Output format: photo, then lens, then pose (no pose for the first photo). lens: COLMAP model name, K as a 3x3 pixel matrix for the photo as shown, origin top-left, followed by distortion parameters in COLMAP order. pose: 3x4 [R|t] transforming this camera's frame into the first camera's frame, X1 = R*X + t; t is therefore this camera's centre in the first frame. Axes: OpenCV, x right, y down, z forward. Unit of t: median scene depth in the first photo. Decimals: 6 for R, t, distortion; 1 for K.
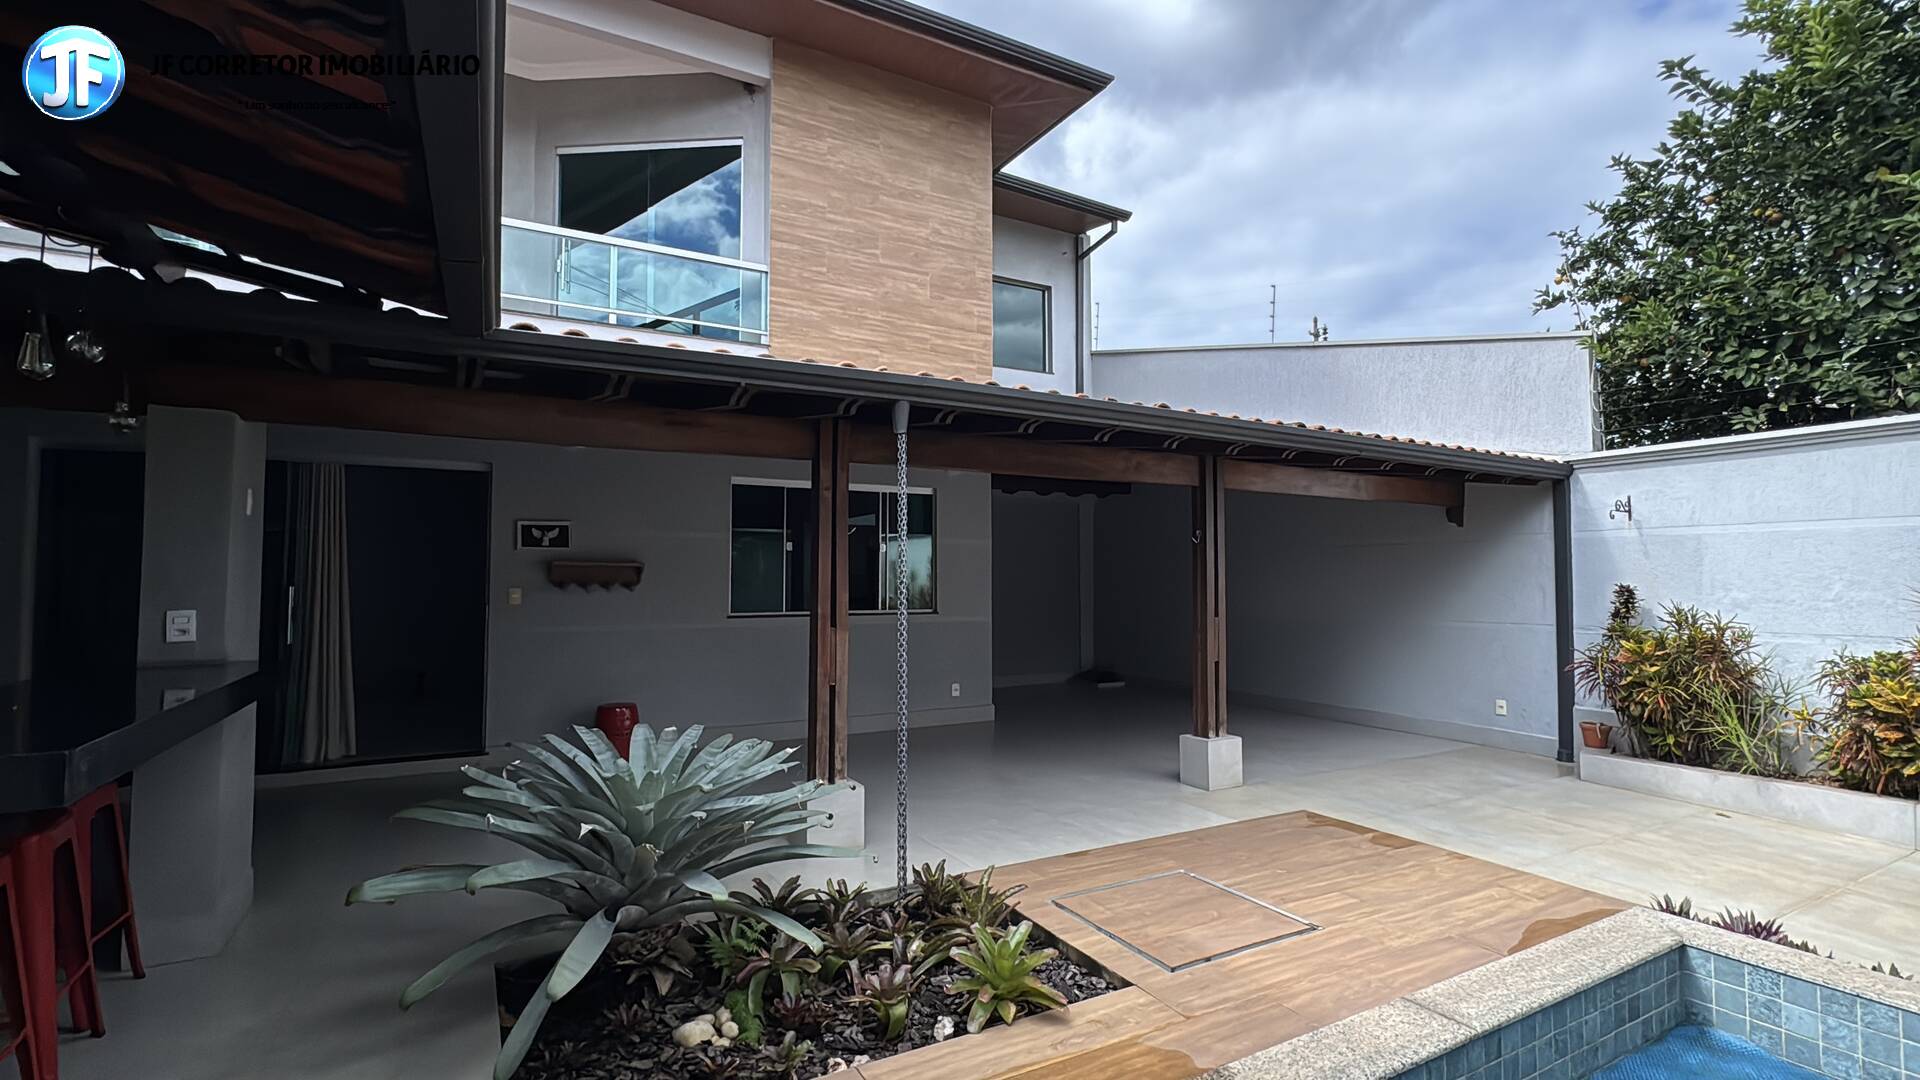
lens RADIAL K [[872.5, 0, 959.3], [0, 872.5, 537.8], [0, 0, 1]] dist [-0.003248, 0.000712]
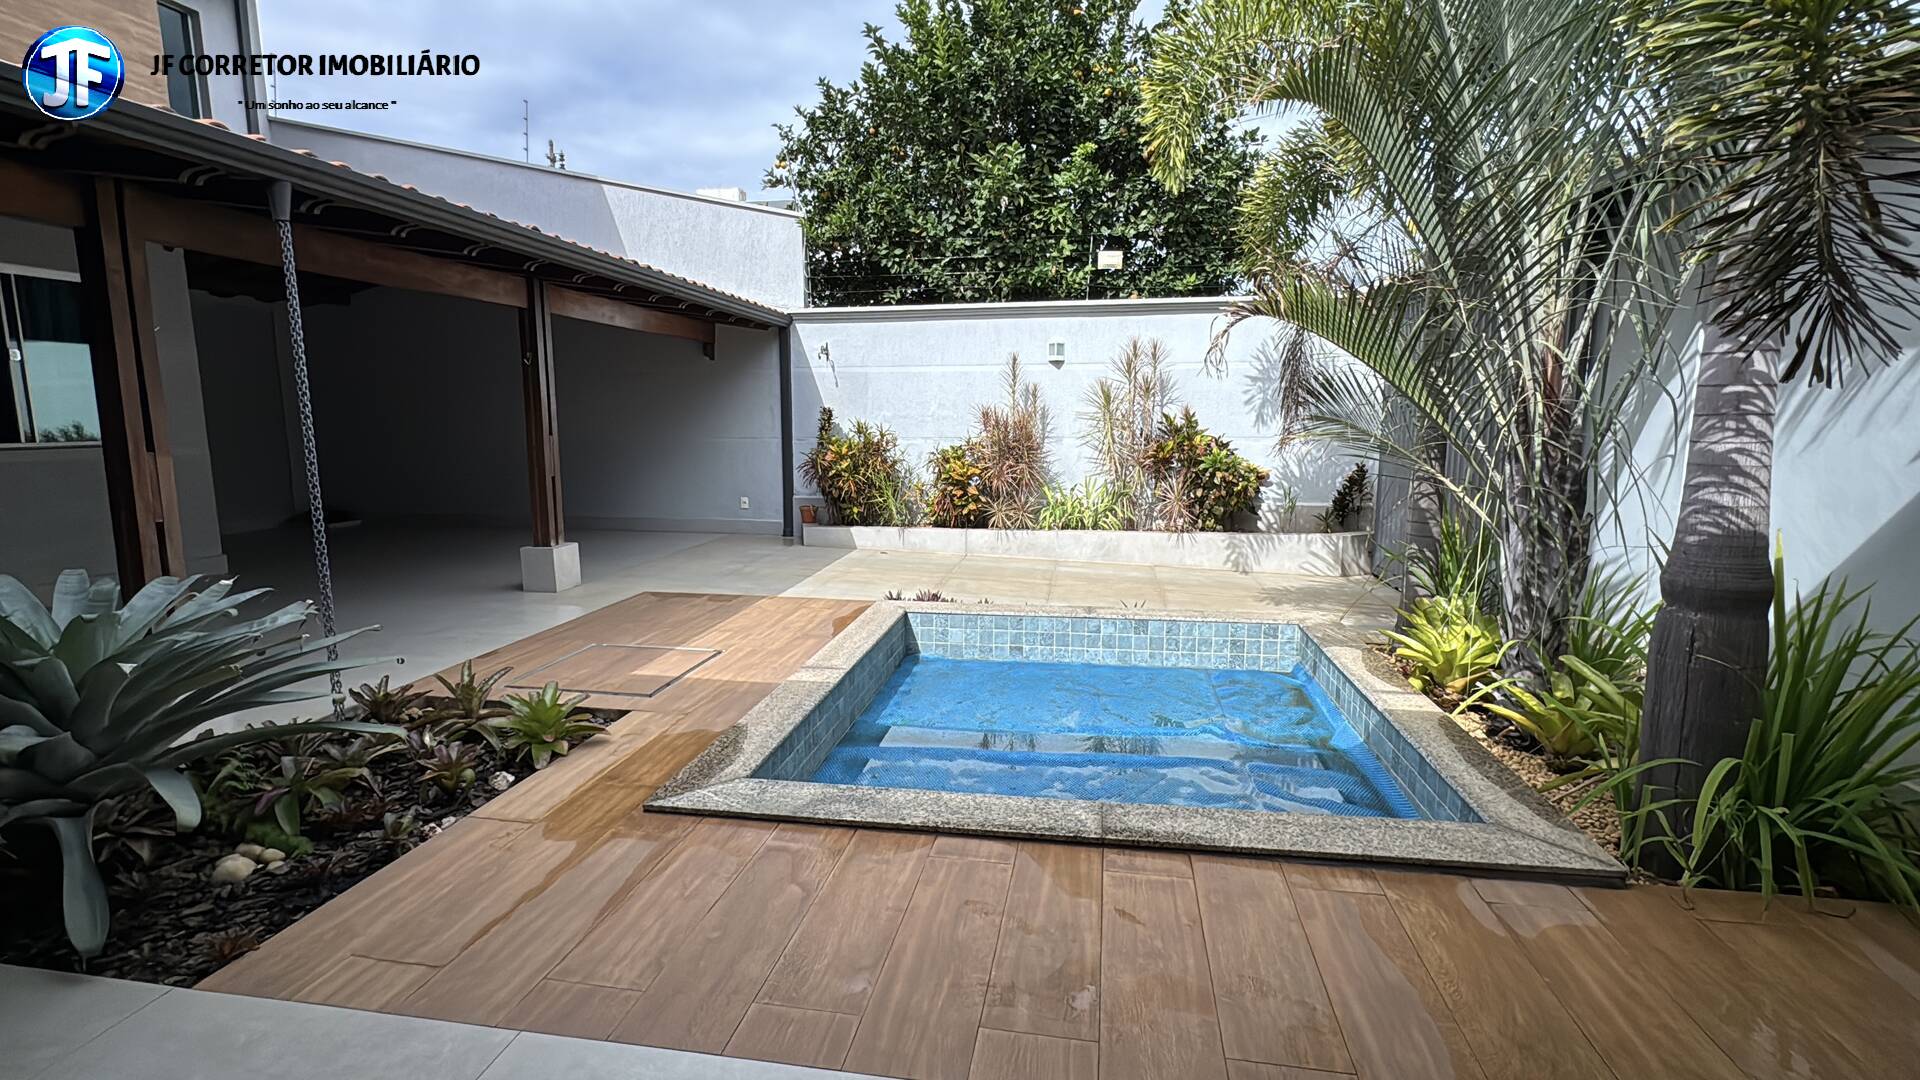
lens RADIAL K [[872.5, 0, 955.6], [0, 872.5, 537.6], [0, 0, 1]] dist [-0.003248, 0.000712]
pose [[0.625660, -0.112146, 0.771993, -0.245425], [-0.035797, 0.984443, 0.172020, 0.012460], [-0.779274, -0.135261, 0.611912, -0.065209]]
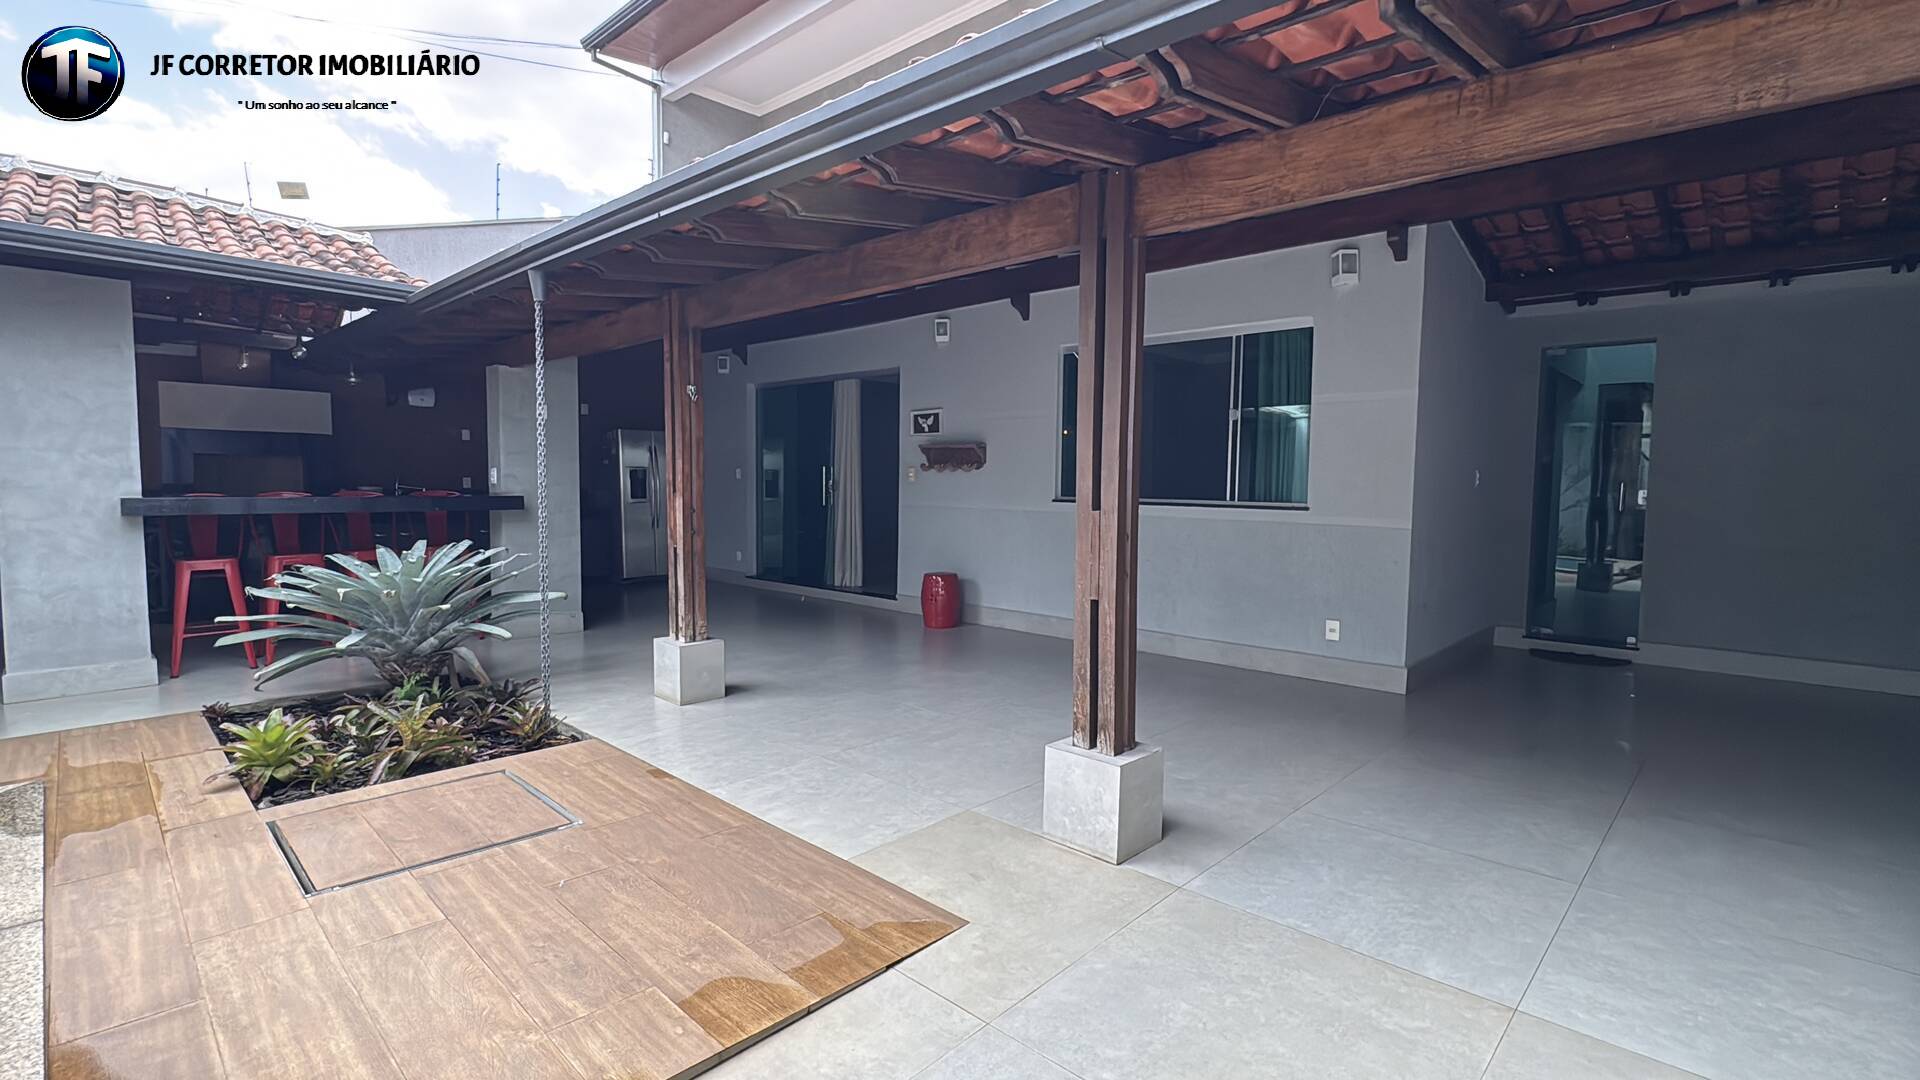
lens RADIAL K [[872.5, 0, 960.5], [0, 872.5, 541.0], [0, 0, 1]] dist [-0.003248, 0.000712]
pose [[0.289261, 0.071238, -0.954596, 0.765428], [0.034370, 0.995811, 0.084729, 0.066168], [0.956633, -0.057319, 0.285601, 0.815945]]
